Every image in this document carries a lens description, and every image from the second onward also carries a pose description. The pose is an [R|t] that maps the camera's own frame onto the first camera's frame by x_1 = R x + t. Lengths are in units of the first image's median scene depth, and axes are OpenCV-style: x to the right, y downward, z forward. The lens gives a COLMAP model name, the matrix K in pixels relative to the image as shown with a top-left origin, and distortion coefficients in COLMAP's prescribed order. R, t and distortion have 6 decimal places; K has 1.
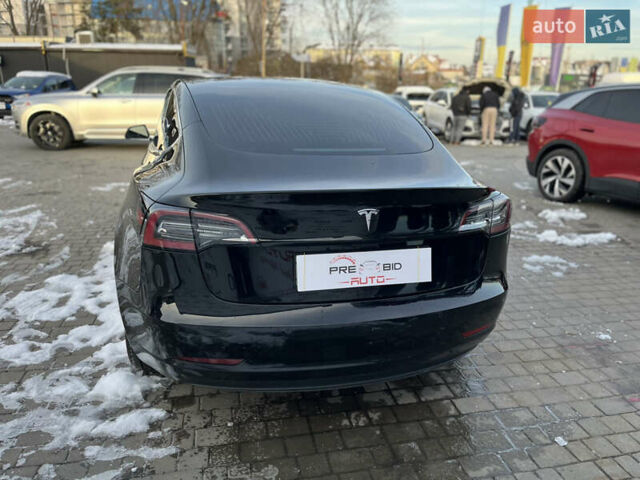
lens RADIAL K [[501.0, 0, 317.3], [0, 501.0, 240.2], [0, 0, 1]] dist [0.067806, -0.097364]
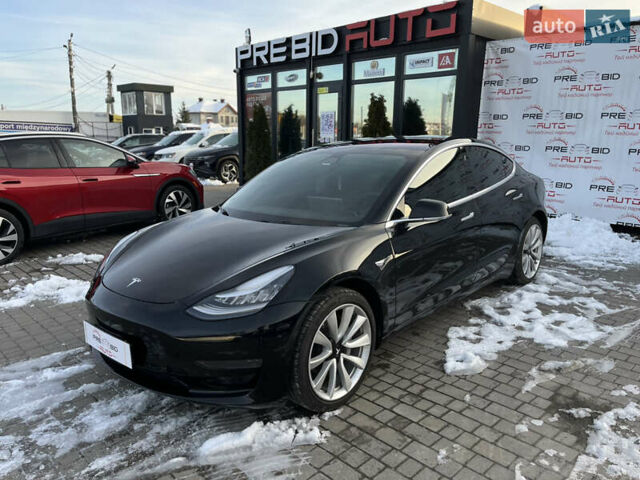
lens RADIAL K [[483.6, 0, 315.8], [0, 483.6, 250.9], [0, 0, 1]] dist [0.062456, -0.083406]
pose [[-0.537909, -0.212025, 0.815904, -1.293467], [0.244567, 0.886979, 0.391733, -0.729904], [-0.806747, 0.410260, -0.425260, 2.205800]]
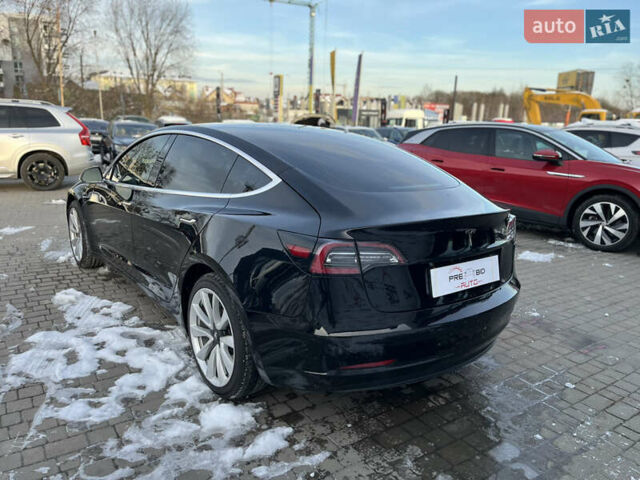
lens RADIAL K [[501.0, 0, 317.3], [0, 501.0, 240.2], [0, 0, 1]] dist [0.067806, -0.097364]
pose [[0.925808, -0.080473, 0.369330, -0.482340], [0.101147, 0.994186, -0.036923, -0.016087], [-0.364211, 0.071540, 0.928565, -0.057589]]
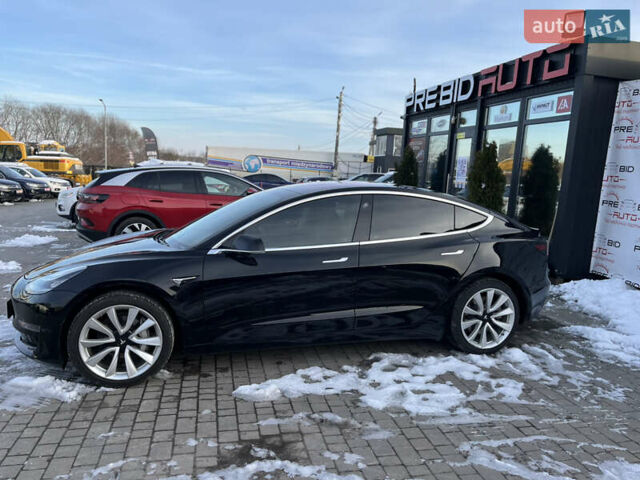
lens RADIAL K [[483.6, 0, 315.8], [0, 483.6, 250.9], [0, 0, 1]] dist [0.062456, -0.083406]
pose [[-0.017920, -0.182659, 0.983013, -1.725328], [0.255140, 0.949786, 0.181136, -0.484357], [-0.966738, 0.254052, 0.029583, 1.304070]]
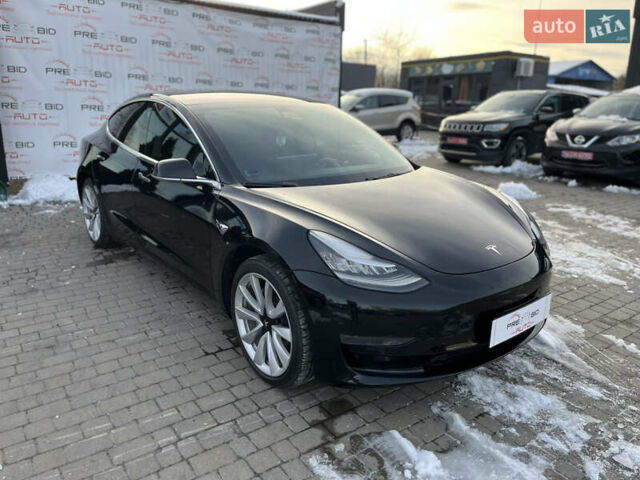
lens RADIAL K [[483.6, 0, 315.8], [0, 483.6, 250.9], [0, 0, 1]] dist [0.062456, -0.083406]
pose [[-0.915376, 0.078834, -0.394807, 0.265288], [-0.154416, 0.836896, 0.525129, -0.781102], [0.371810, 0.541655, -0.753902, 2.630493]]
